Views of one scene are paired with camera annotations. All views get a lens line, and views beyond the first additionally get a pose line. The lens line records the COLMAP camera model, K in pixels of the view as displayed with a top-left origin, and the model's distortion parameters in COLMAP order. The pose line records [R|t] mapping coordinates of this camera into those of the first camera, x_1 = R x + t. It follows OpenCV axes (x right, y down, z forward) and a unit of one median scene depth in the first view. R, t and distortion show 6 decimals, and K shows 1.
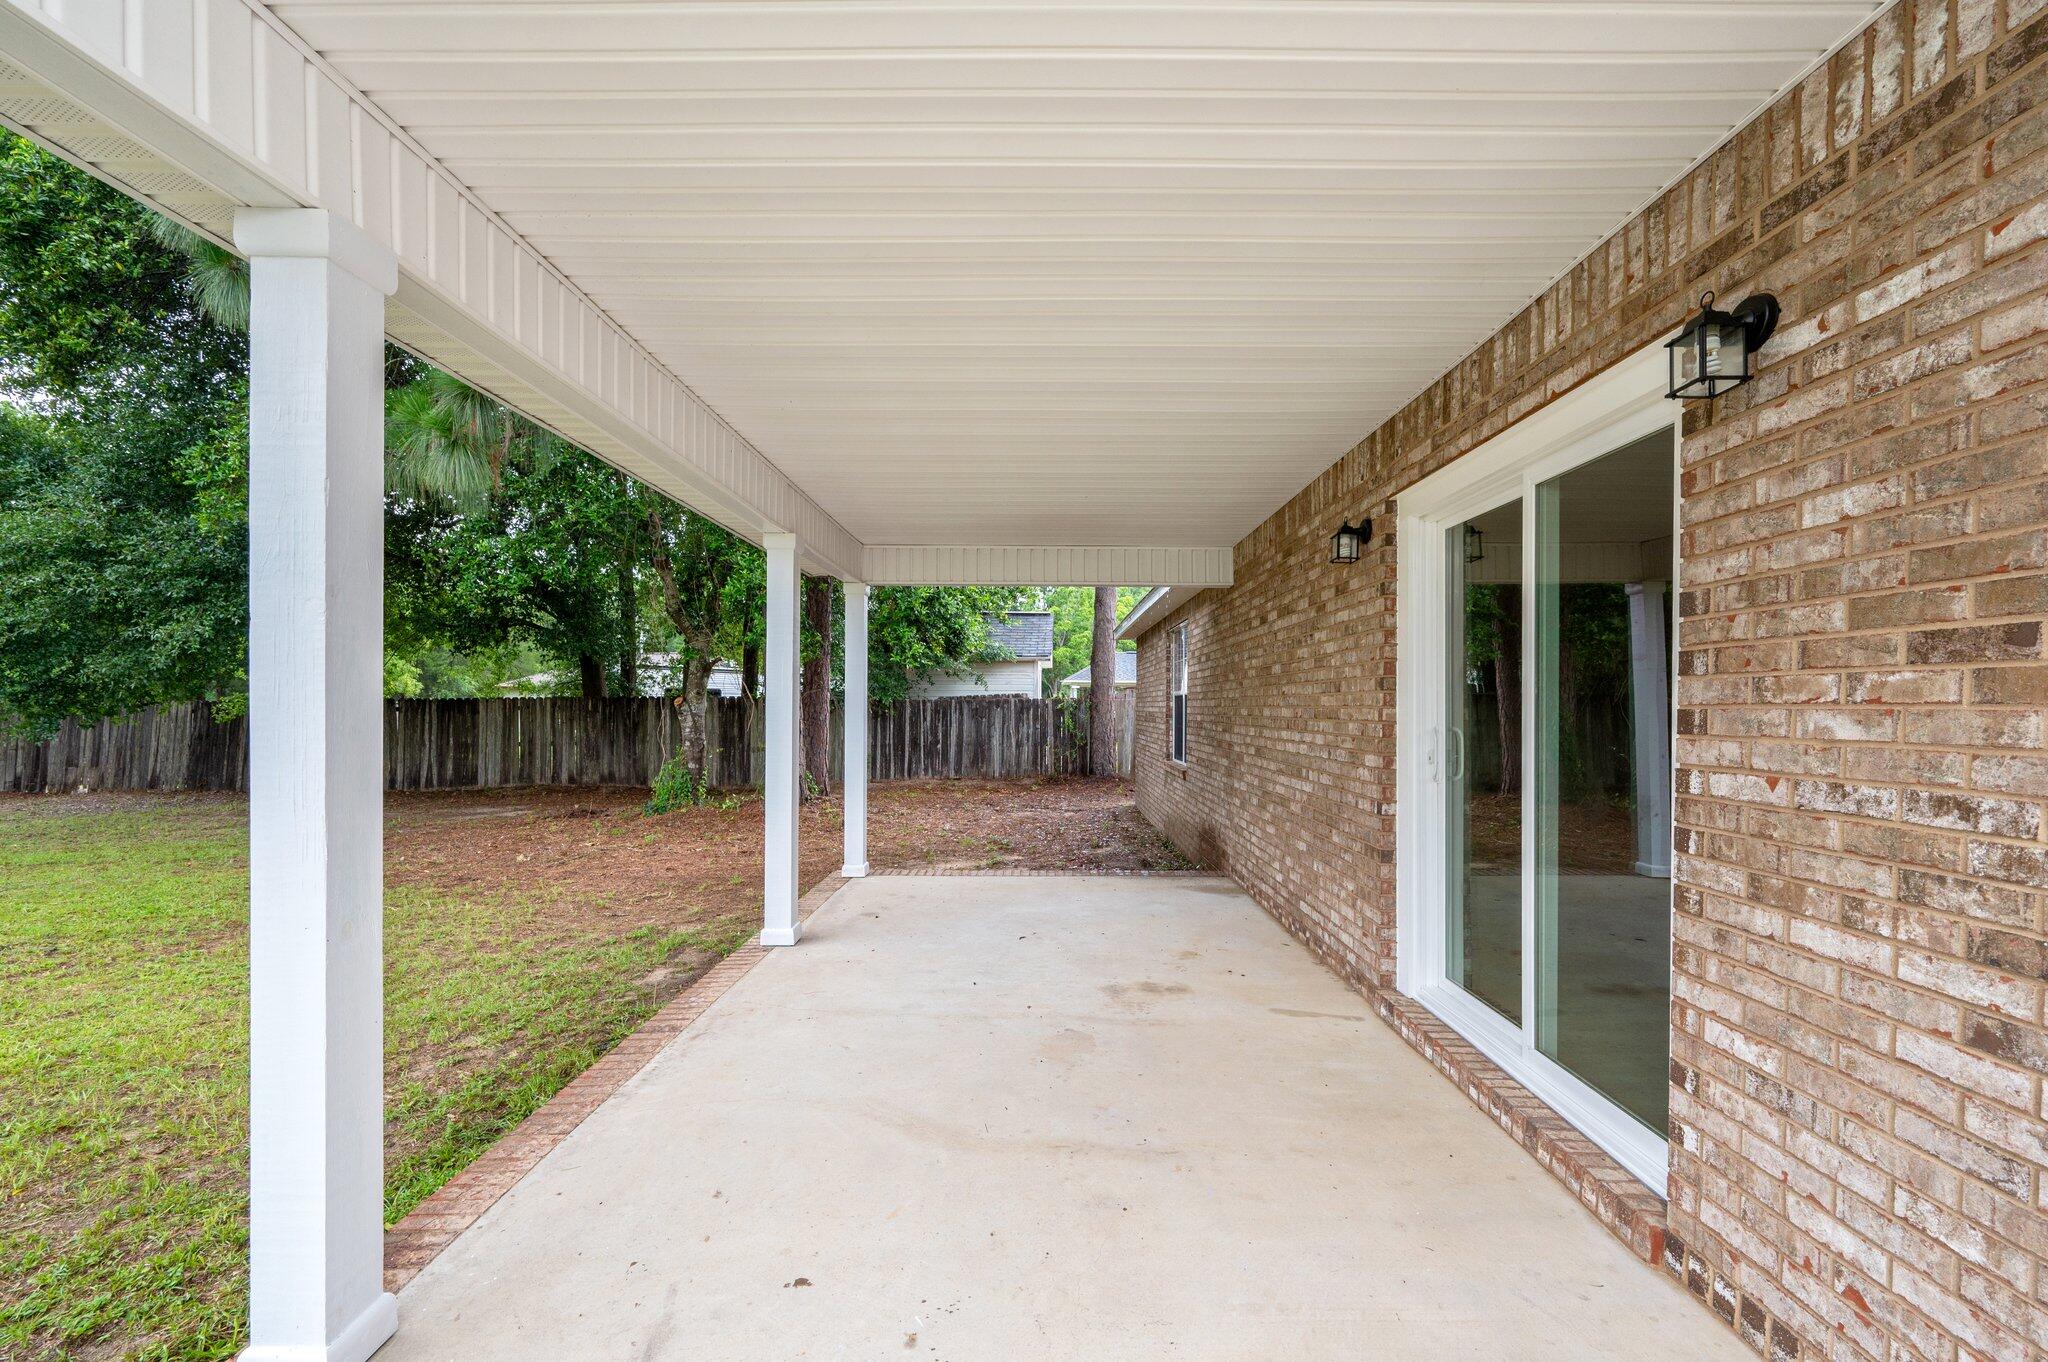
lens RADIAL K [[815.8, 0, 1098.9], [0, 815.8, 712.2], [0, 0, 1]] dist [-0.003505, 0.000569]
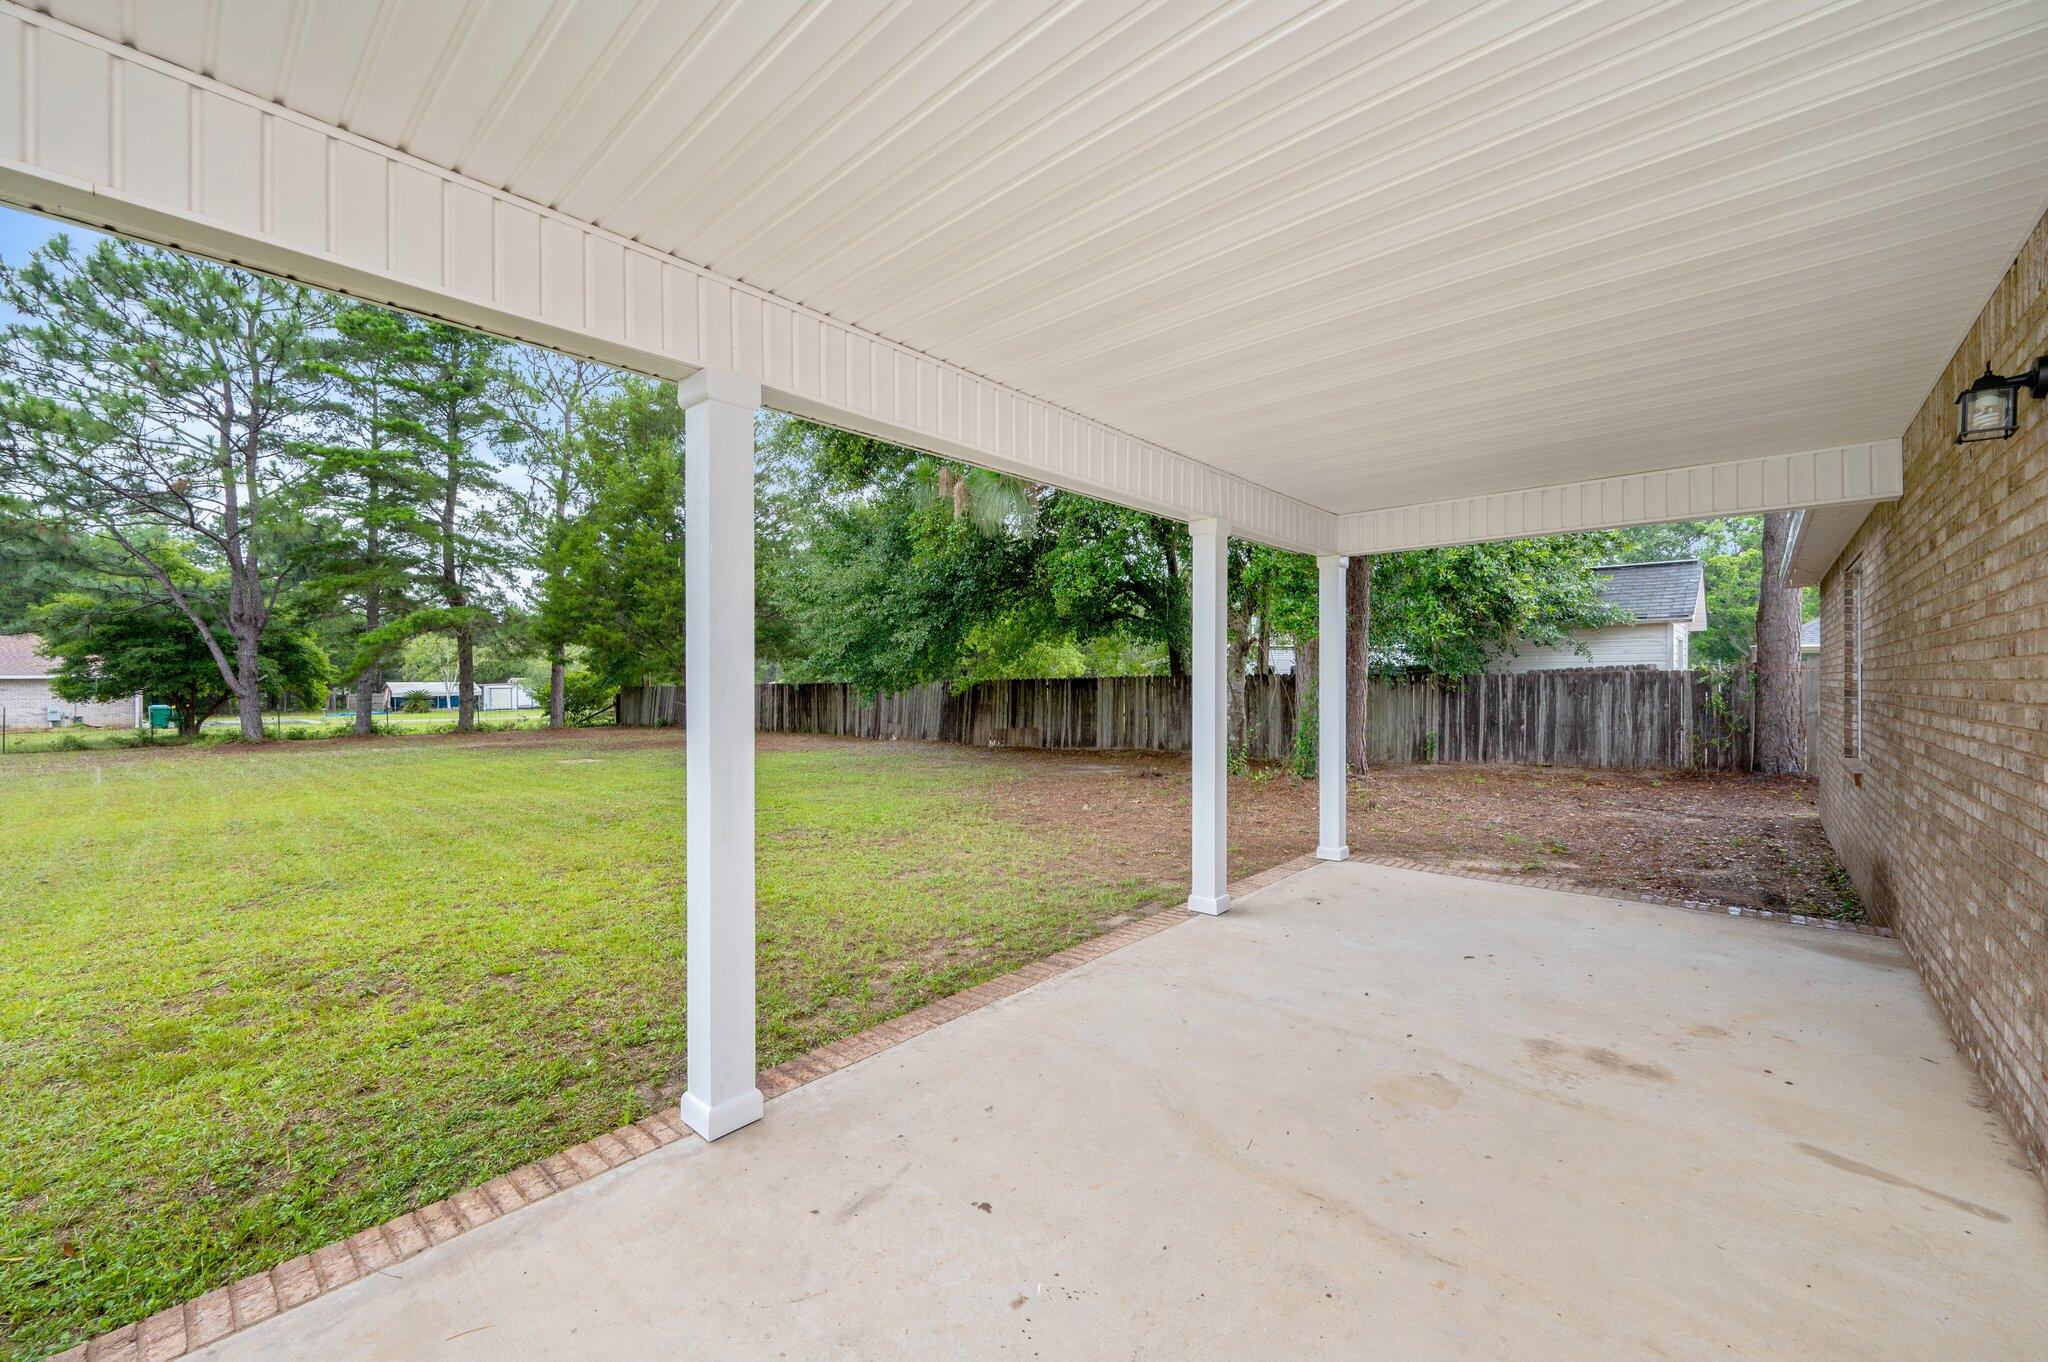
lens RADIAL K [[815.8, 0, 1028.7], [0, 815.8, 682.5], [0, 0, 1]] dist [-0.003505, 0.000569]
pose [[0.738211, -0.006384, -0.674539, 0.105277], [0.001530, 0.999968, -0.007790, -0.001199], [0.674568, 0.004719, 0.738198, 0.053153]]
